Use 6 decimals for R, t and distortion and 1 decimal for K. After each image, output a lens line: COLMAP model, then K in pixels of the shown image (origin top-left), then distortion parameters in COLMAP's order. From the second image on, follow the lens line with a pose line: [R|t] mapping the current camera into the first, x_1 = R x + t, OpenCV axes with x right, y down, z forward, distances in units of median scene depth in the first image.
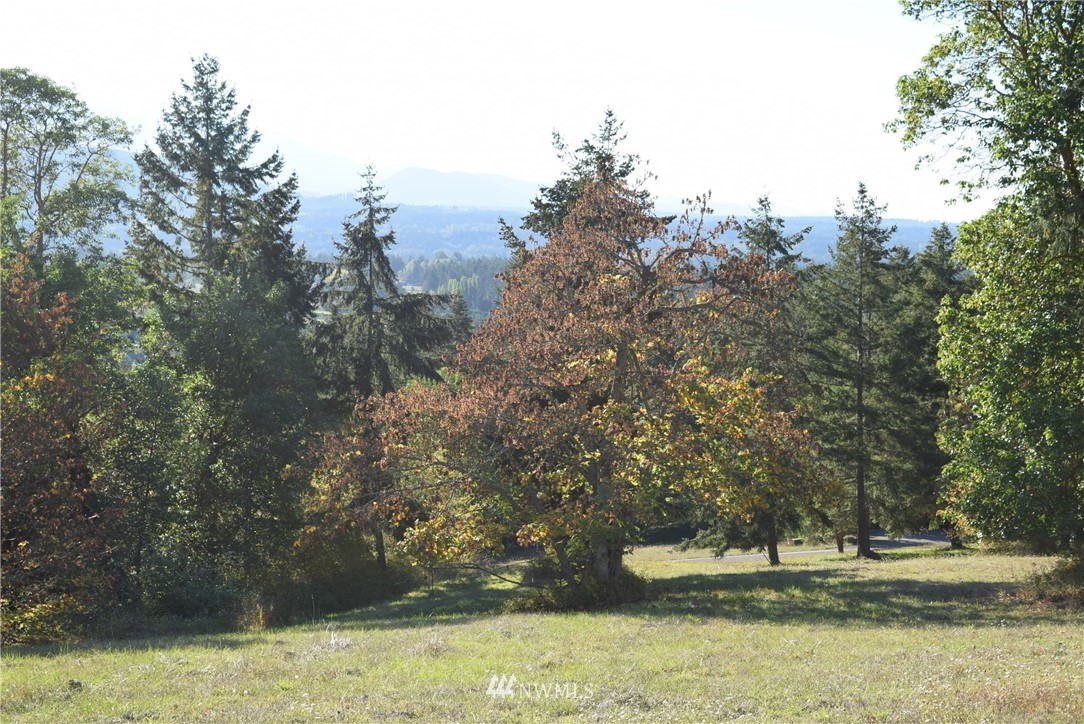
lens RADIAL K [[1854.9, 0, 537.8], [0, 1854.9, 358.5], [0, 0, 1]] dist [-0.003100, 0.000000]
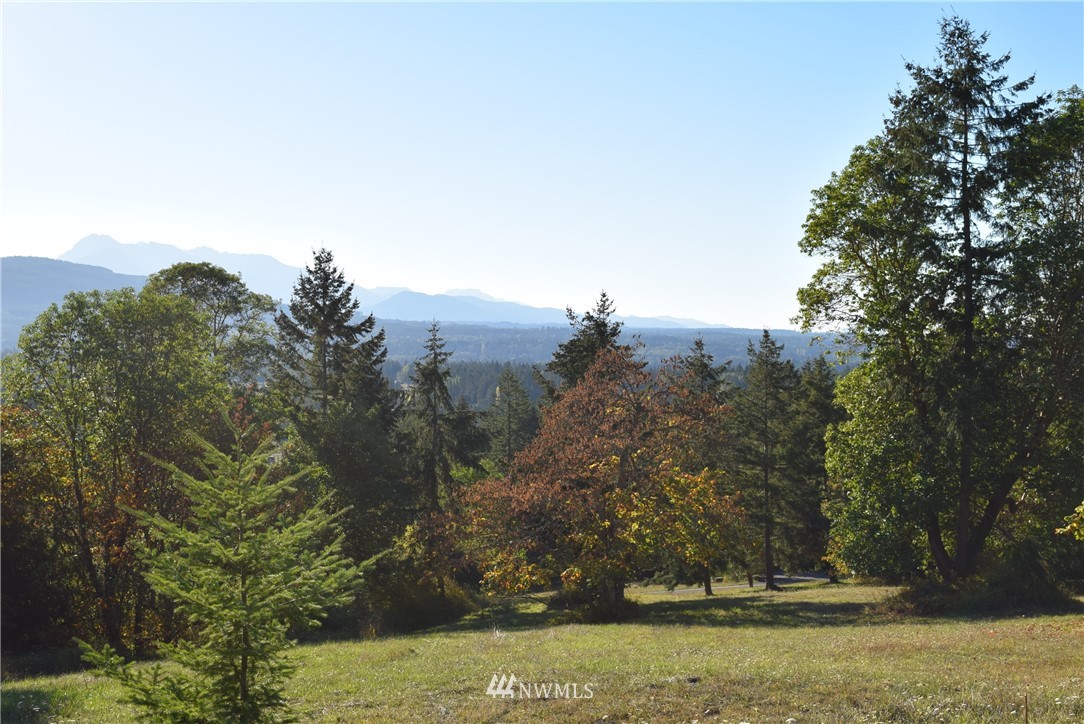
lens RADIAL K [[1442.8, 0, 535.9], [0, 1442.8, 356.9], [0, 0, 1]] dist [-0.035519, 0.000000]
pose [[0.999724, -0.004451, 0.023068, -0.039408], [0.005753, 0.998376, -0.056681, -0.013716], [-0.022778, 0.056798, 0.998126, -0.152500]]
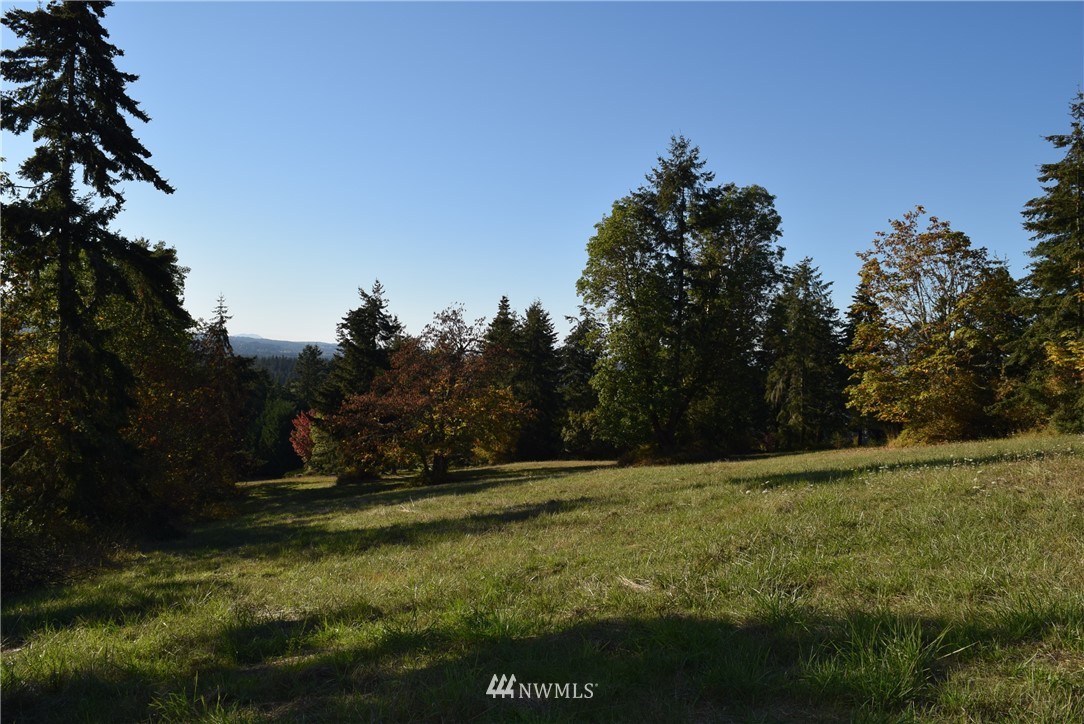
lens RADIAL K [[855.6, 0, 536.8], [0, 855.6, 363.2], [0, 0, 1]] dist [-0.095534, 0.023487]
pose [[0.838355, 0.024937, 0.544554, -0.338834], [-0.000468, 0.998986, -0.045026, 0.018547], [-0.545124, 0.037493, 0.837517, -0.015234]]
